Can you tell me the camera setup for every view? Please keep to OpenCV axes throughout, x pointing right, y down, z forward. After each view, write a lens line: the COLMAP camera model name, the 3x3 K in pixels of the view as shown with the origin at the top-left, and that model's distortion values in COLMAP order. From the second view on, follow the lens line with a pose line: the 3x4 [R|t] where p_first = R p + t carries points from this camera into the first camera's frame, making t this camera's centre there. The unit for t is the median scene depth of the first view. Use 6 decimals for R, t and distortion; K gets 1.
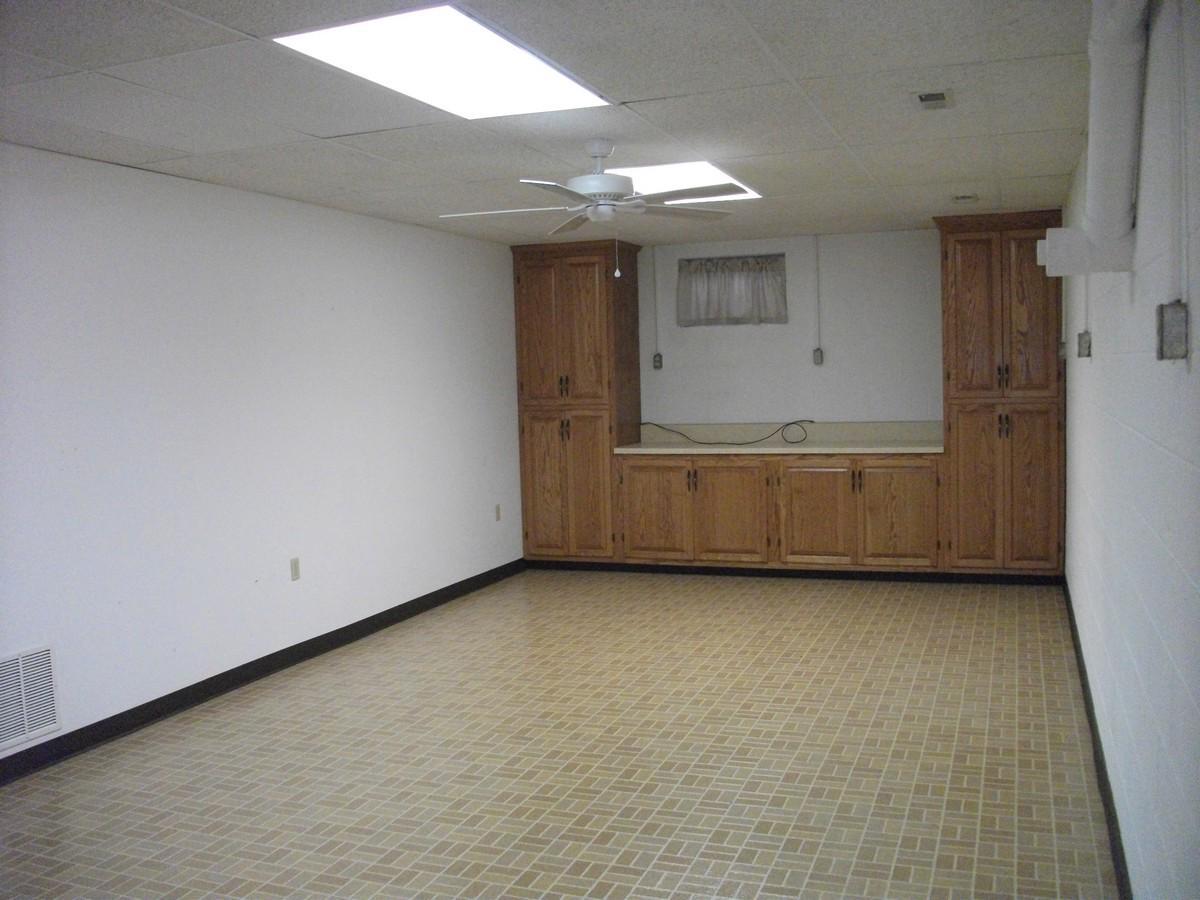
lens RADIAL K [[1144.0, 0, 590.0], [0, 1144.0, 449.1], [0, 0, 1]] dist [-0.108043, 0.000000]
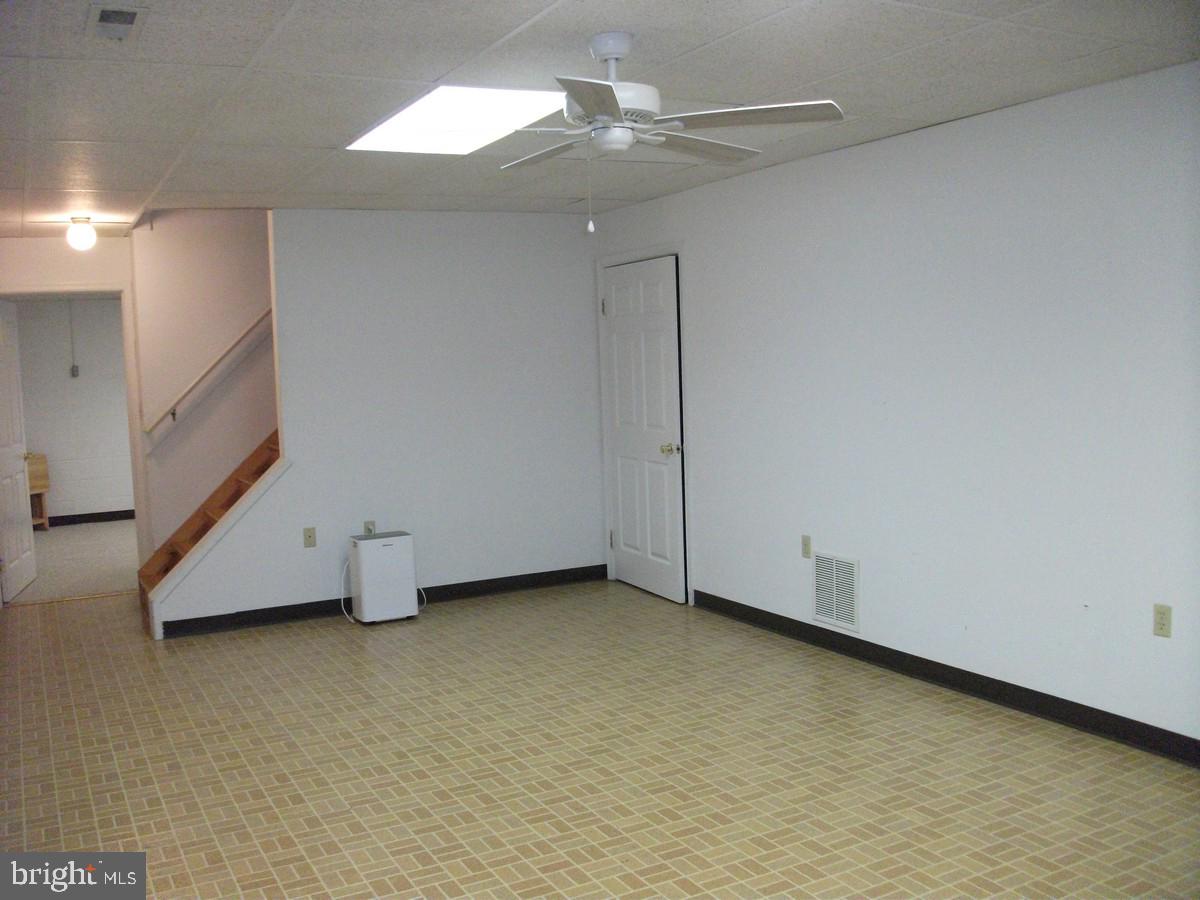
lens RADIAL K [[1144.0, 0, 588.5], [0, 1144.0, 457.5], [0, 0, 1]] dist [-0.108043, 0.000000]
pose [[-0.664966, 0.124825, -0.736369, 0.618653], [0.008805, 0.987177, 0.159389, -0.138760], [0.746822, 0.099505, -0.657538, 1.613538]]
